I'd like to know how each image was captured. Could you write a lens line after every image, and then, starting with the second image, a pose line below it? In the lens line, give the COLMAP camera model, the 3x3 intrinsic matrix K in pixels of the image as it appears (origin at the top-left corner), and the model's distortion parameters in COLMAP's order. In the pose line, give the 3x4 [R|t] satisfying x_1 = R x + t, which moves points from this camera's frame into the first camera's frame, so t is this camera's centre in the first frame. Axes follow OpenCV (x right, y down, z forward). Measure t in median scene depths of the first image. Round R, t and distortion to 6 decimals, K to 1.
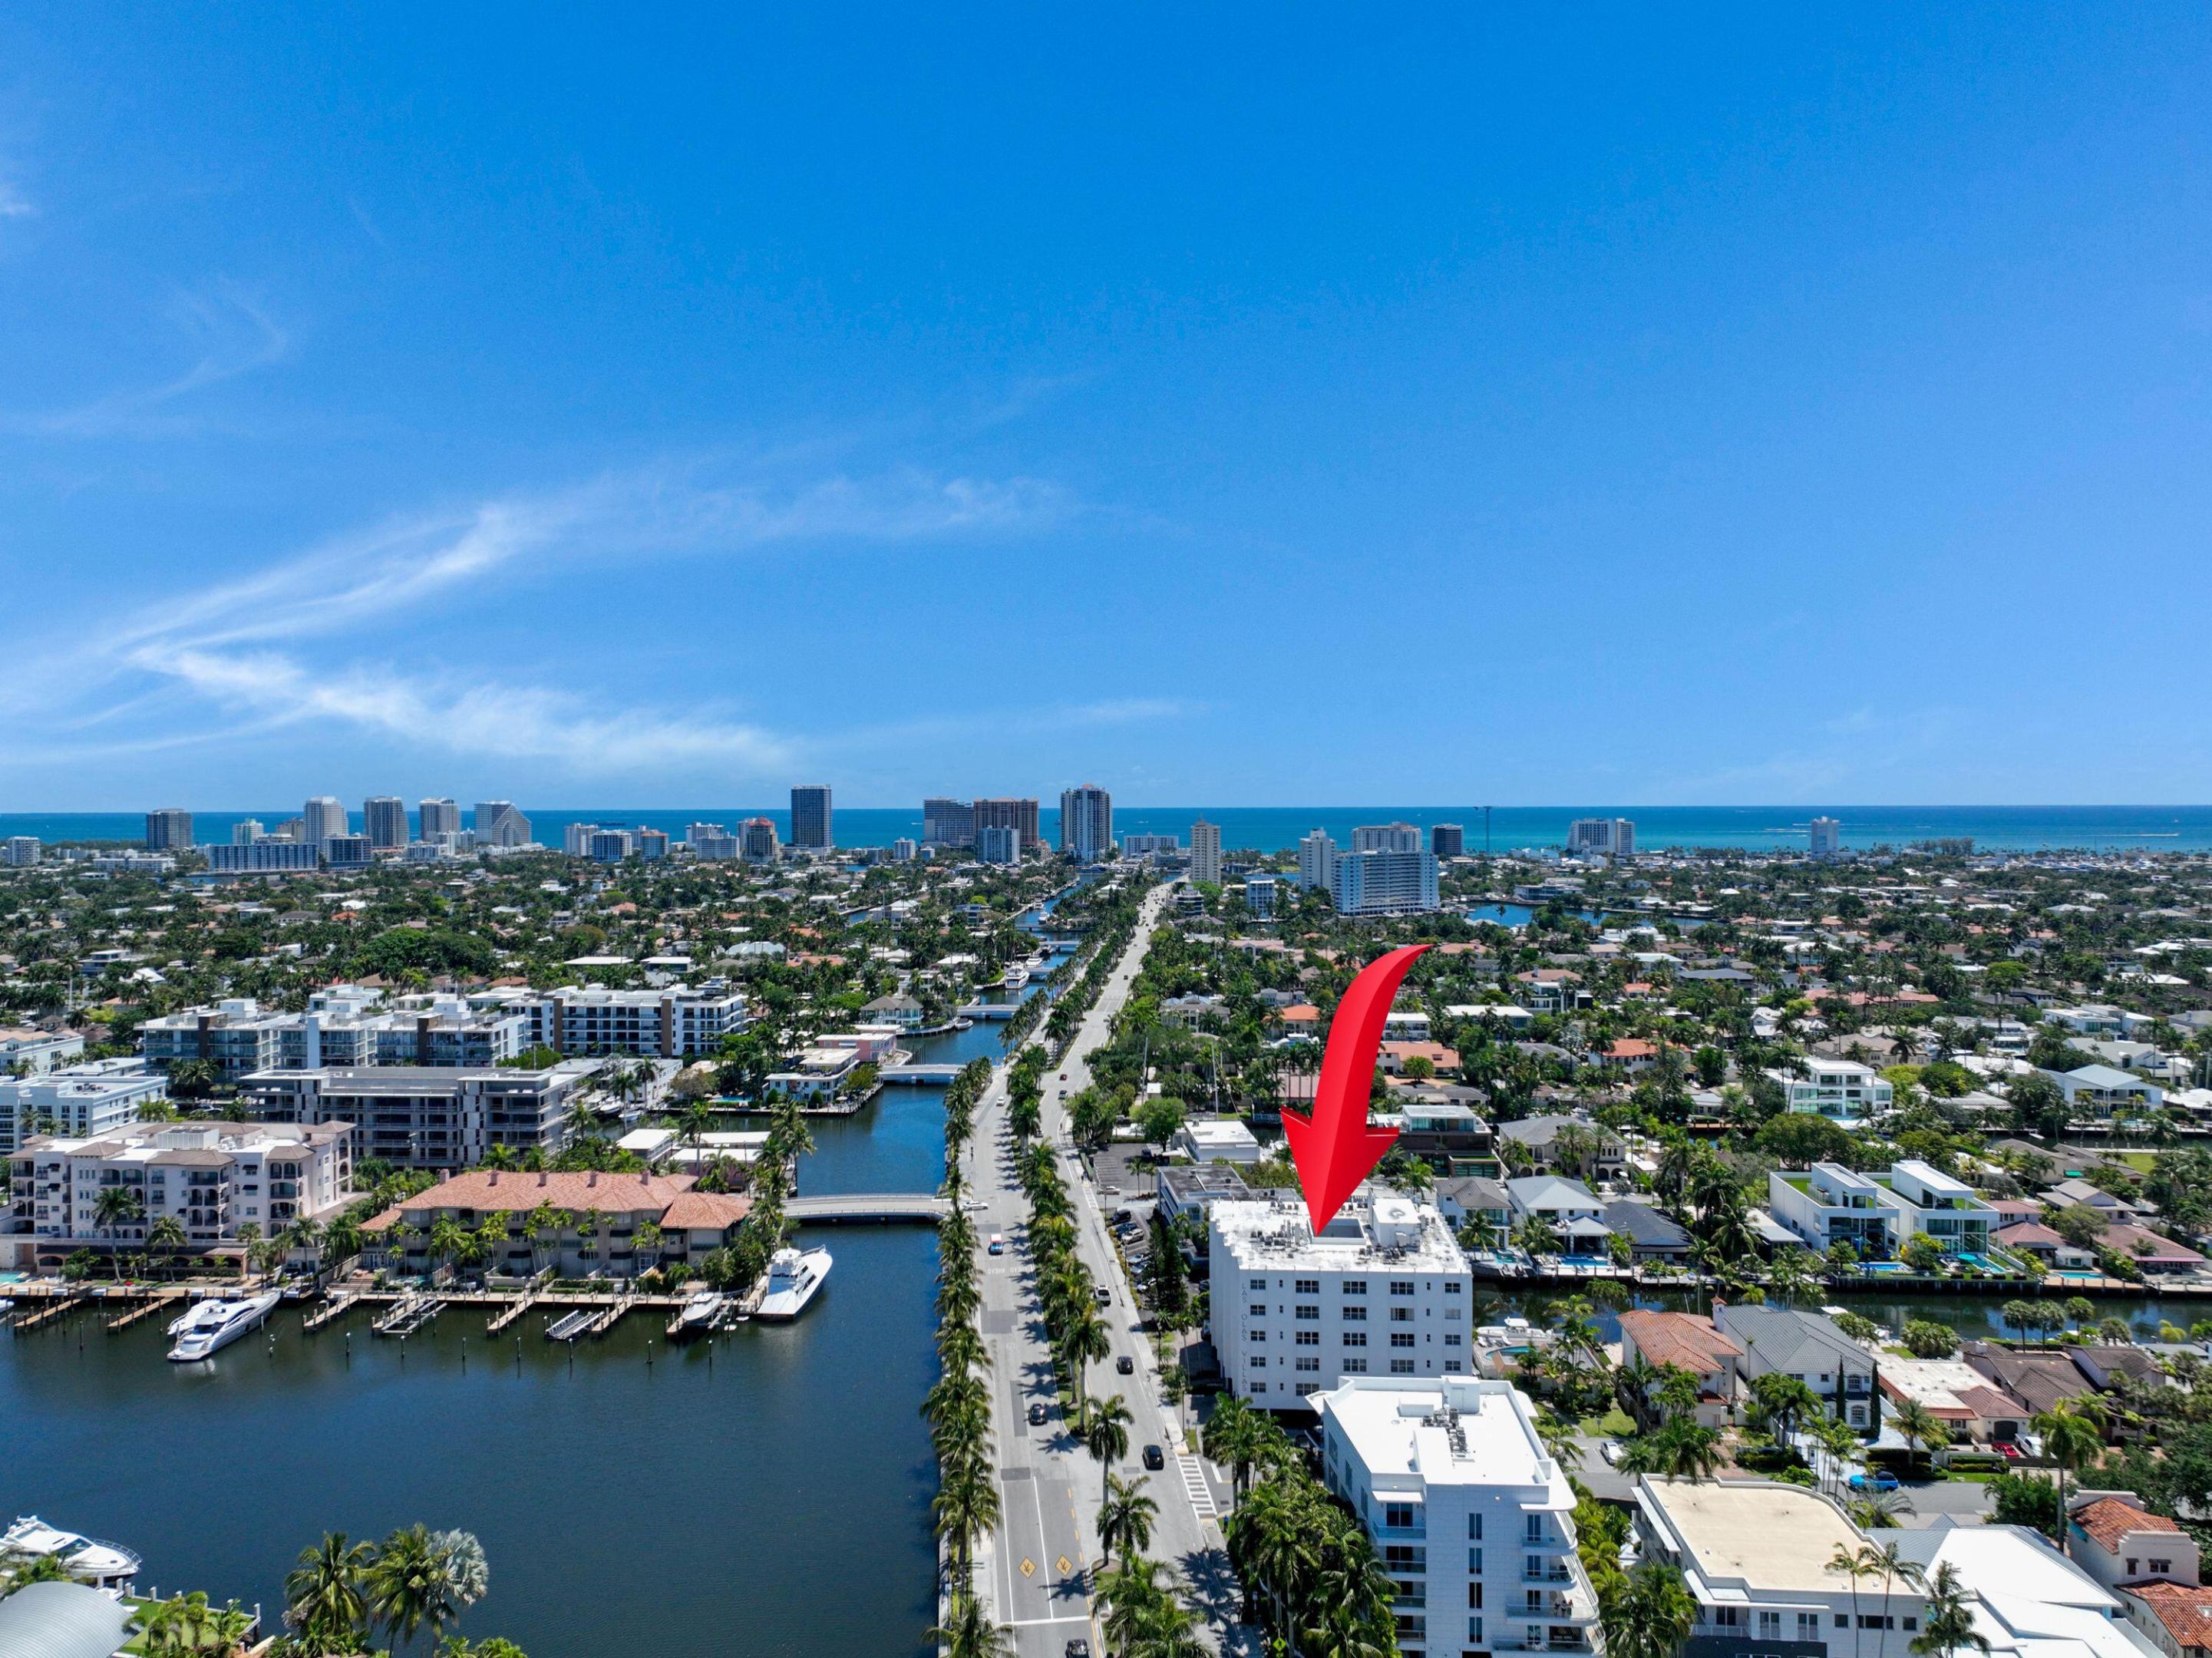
lens RADIAL K [[1550.8, 0, 1100.3], [0, 1550.8, 825.9], [0, 0, 1]] dist [0.001751, 0.011097]
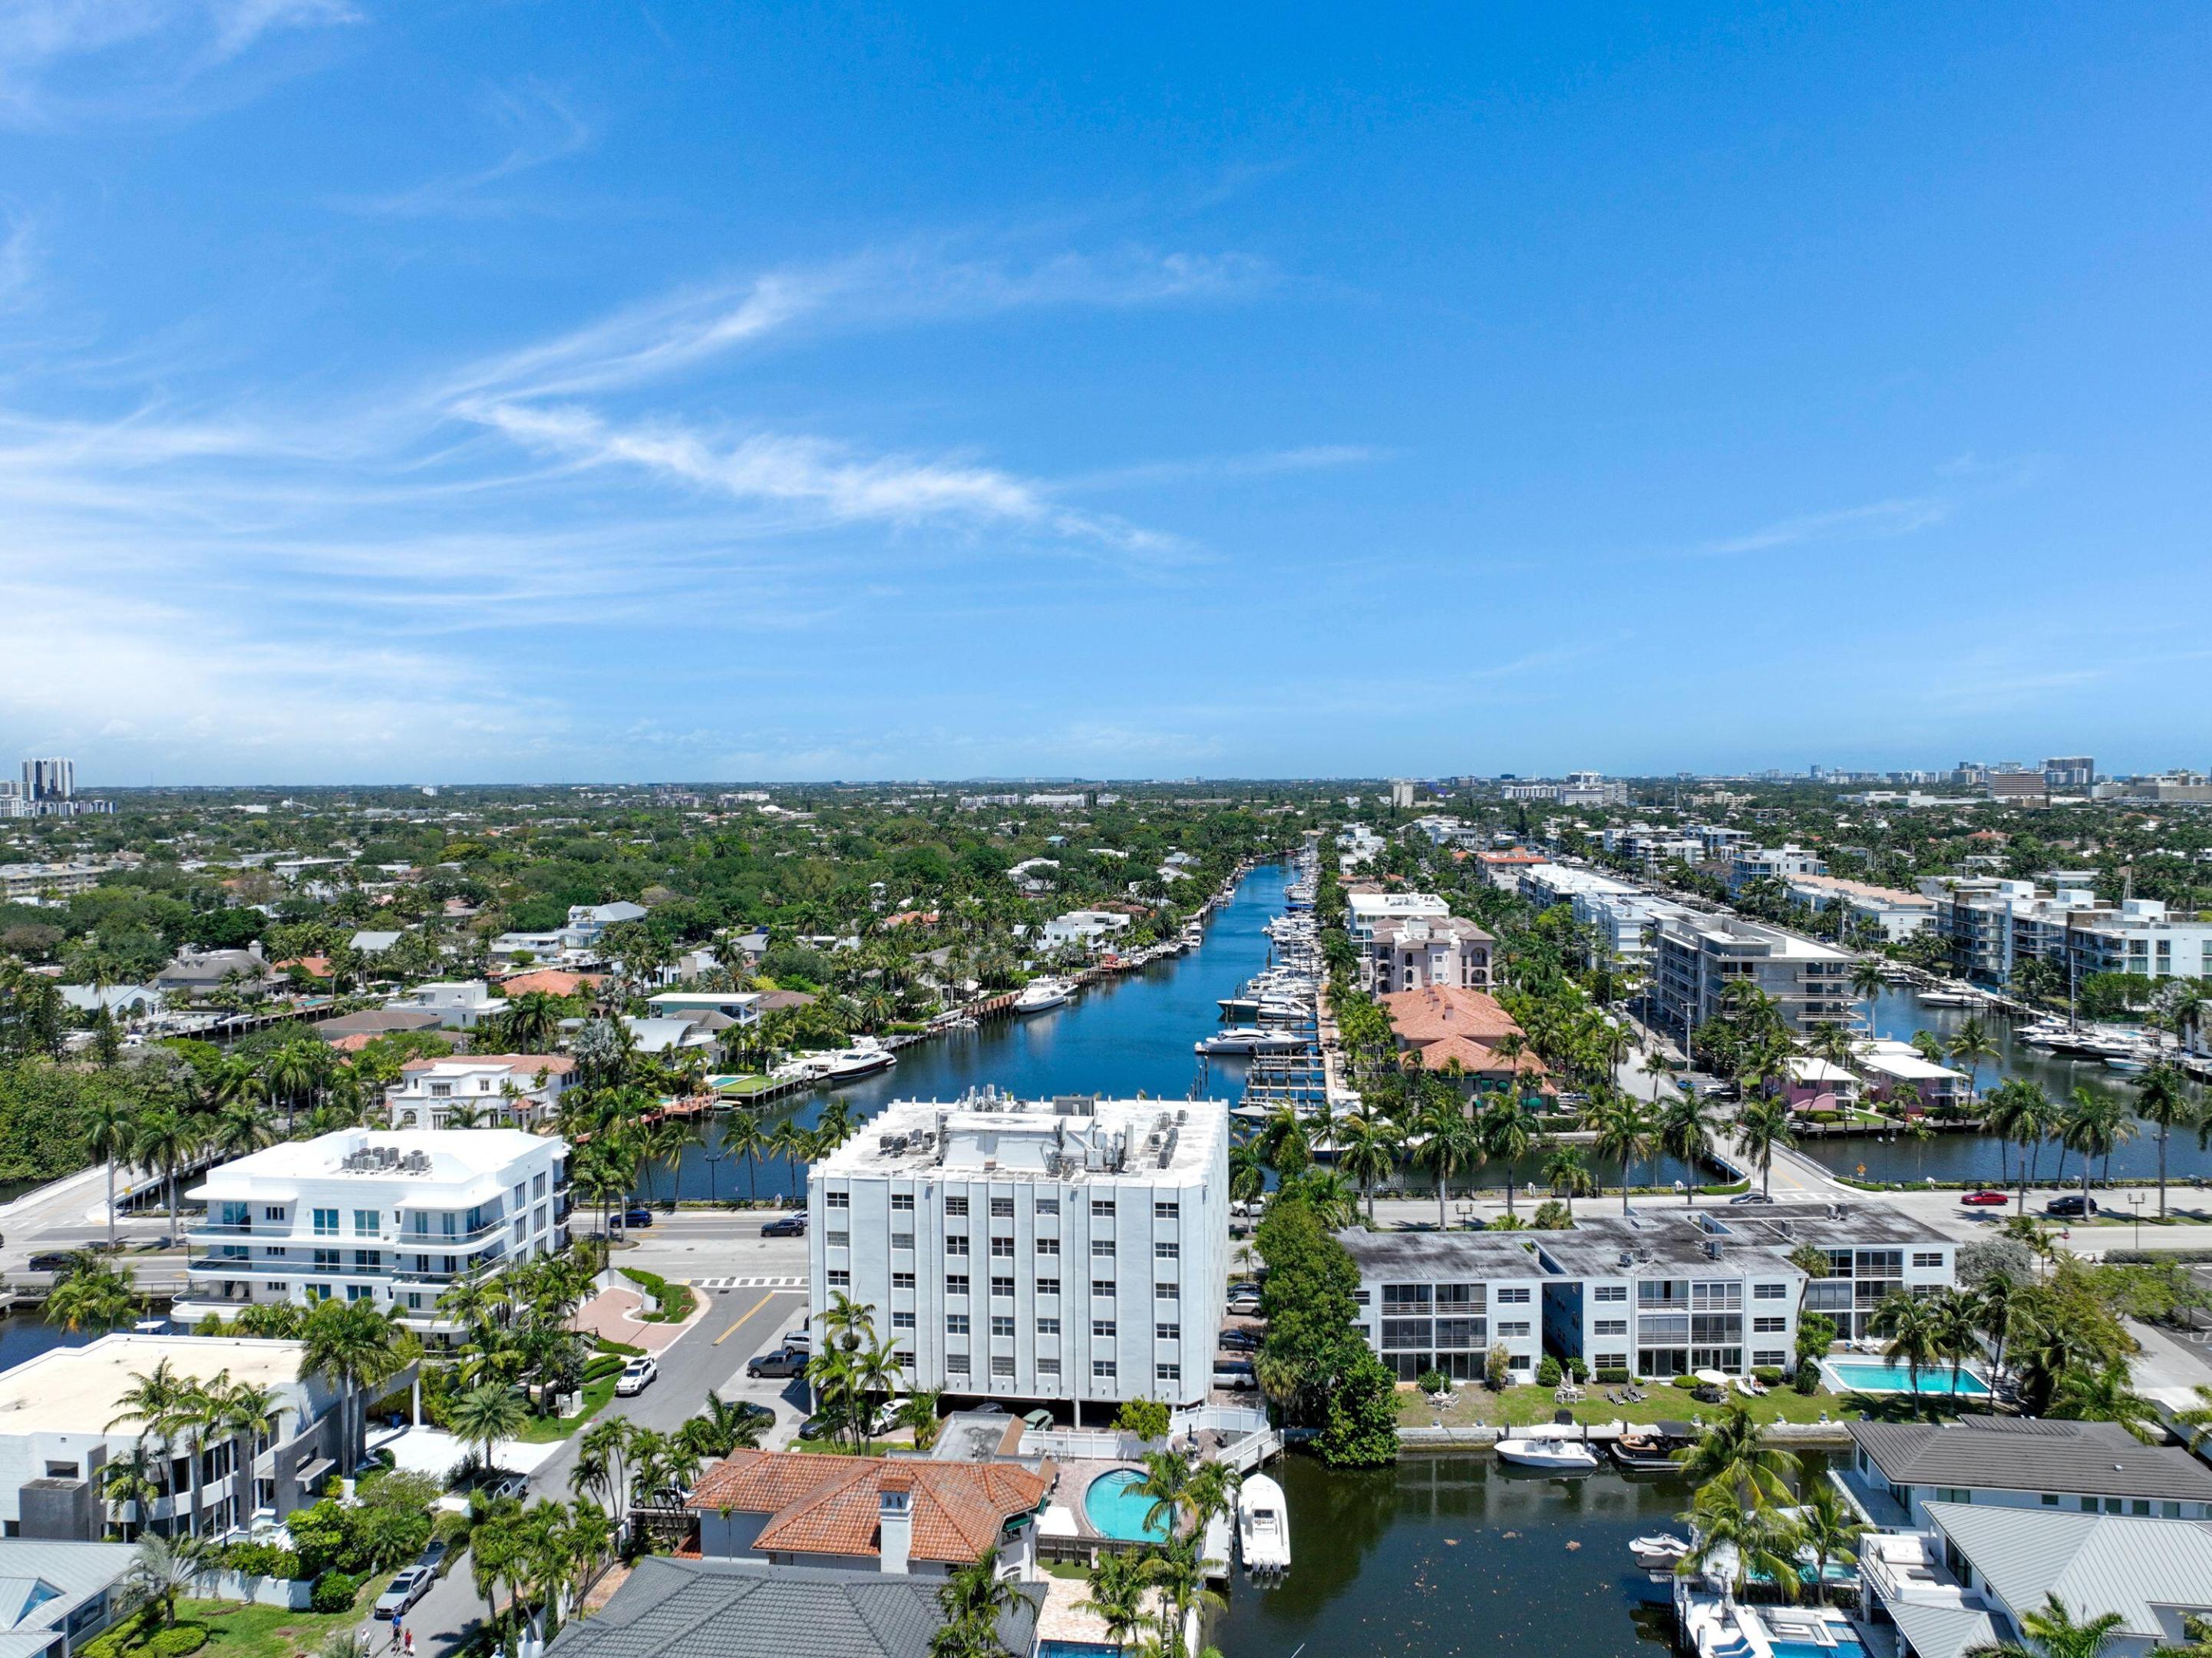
lens RADIAL K [[1550.8, 0, 1100.3], [0, 1550.8, 825.9], [0, 0, 1]] dist [0.001751, 0.011097]
pose [[-0.069040, 0.034720, -0.997010, 0.639745], [-0.007713, 0.999346, 0.035335, 0.082987], [0.997584, 0.010129, -0.068727, 0.843706]]
